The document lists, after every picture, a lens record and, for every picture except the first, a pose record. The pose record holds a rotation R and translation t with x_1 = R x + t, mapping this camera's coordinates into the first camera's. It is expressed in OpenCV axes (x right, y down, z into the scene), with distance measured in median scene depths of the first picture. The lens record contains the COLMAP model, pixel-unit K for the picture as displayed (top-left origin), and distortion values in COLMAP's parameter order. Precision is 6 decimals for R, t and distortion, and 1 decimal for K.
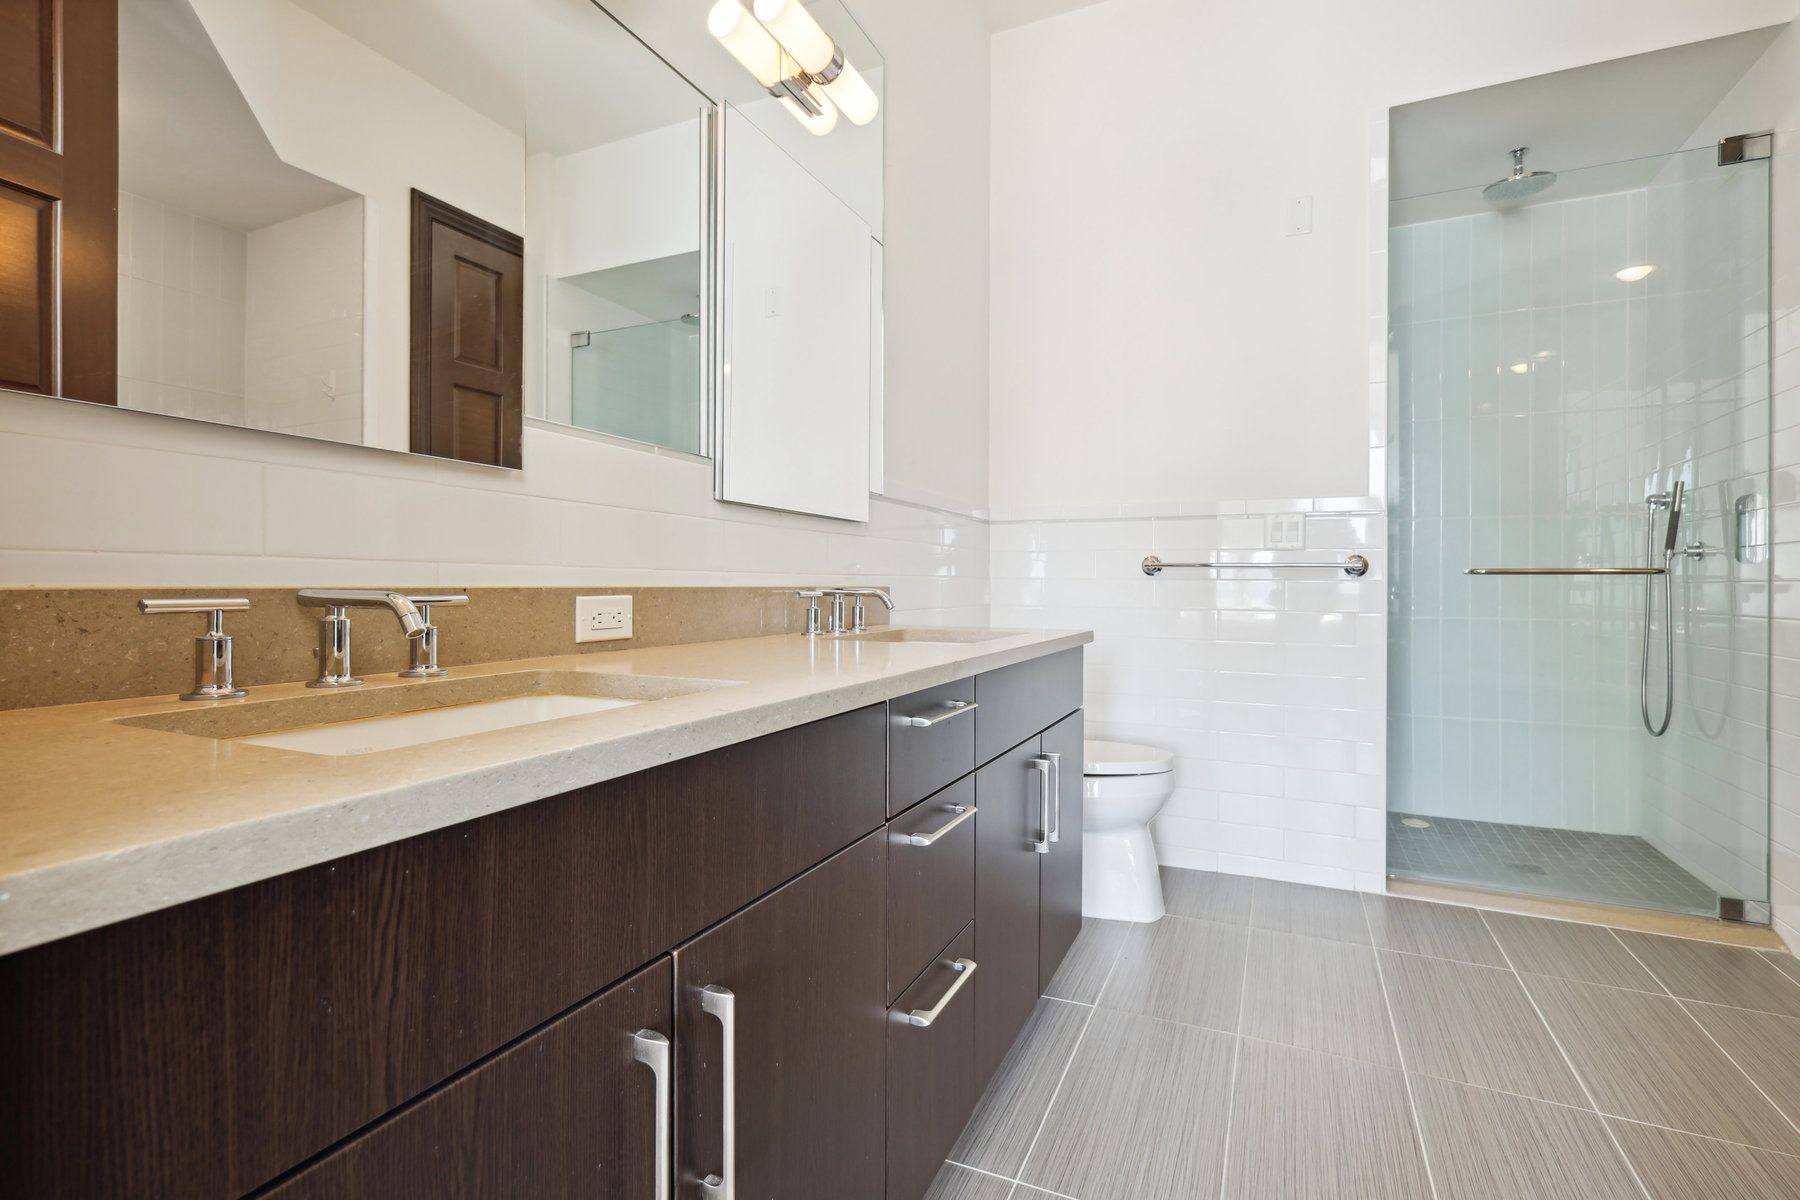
lens RADIAL K [[807.1, 0, 900.0], [0, 807.1, 600.0], [0, 0, 1]] dist [0.000334, 0.000067]
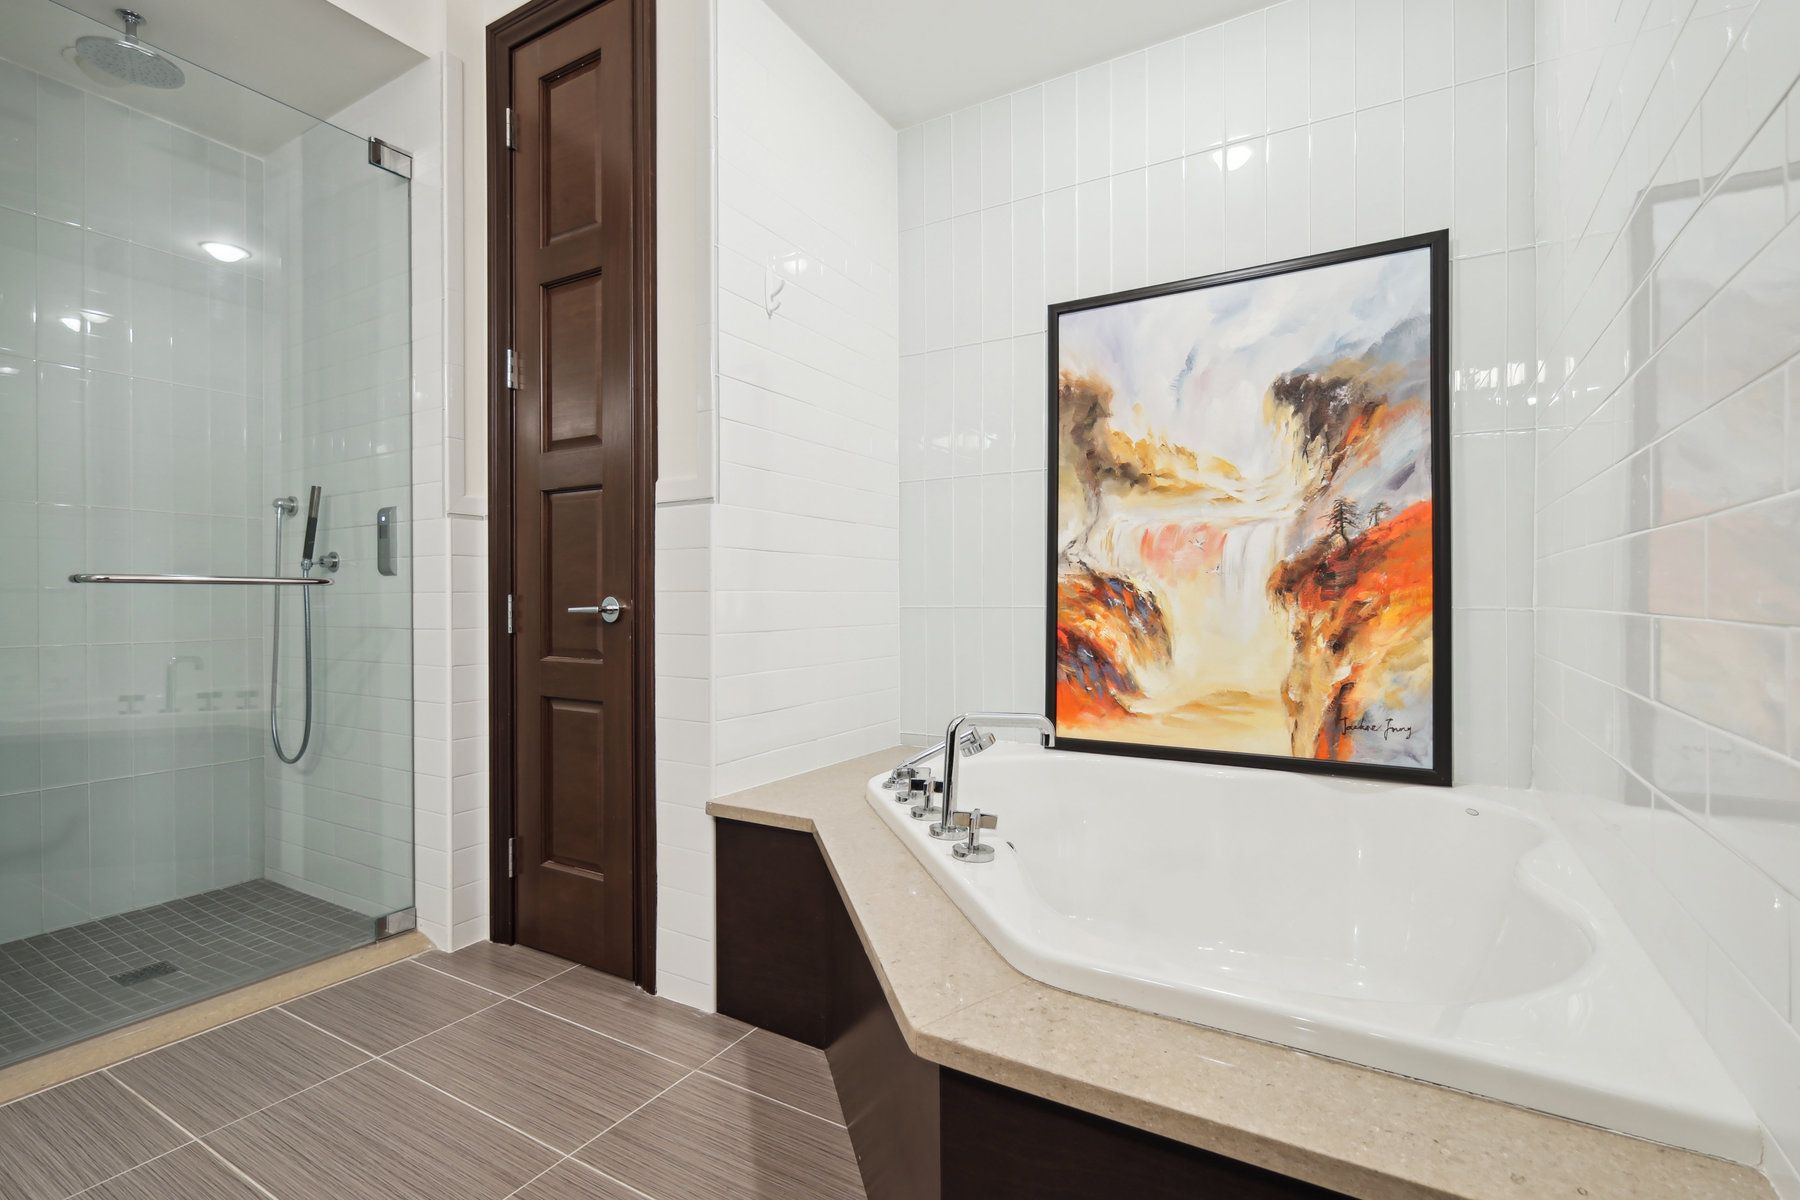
lens RADIAL K [[824.6, 0, 900.0], [0, 824.6, 600.0], [0, 0, 1]] dist [0.000406, 0.000129]
pose [[0.085253, 0.002551, 0.996356, 0.081617], [0.020121, 0.999788, -0.004281, 0.002259], [-0.996156, 0.020412, 0.085183, 0.278420]]
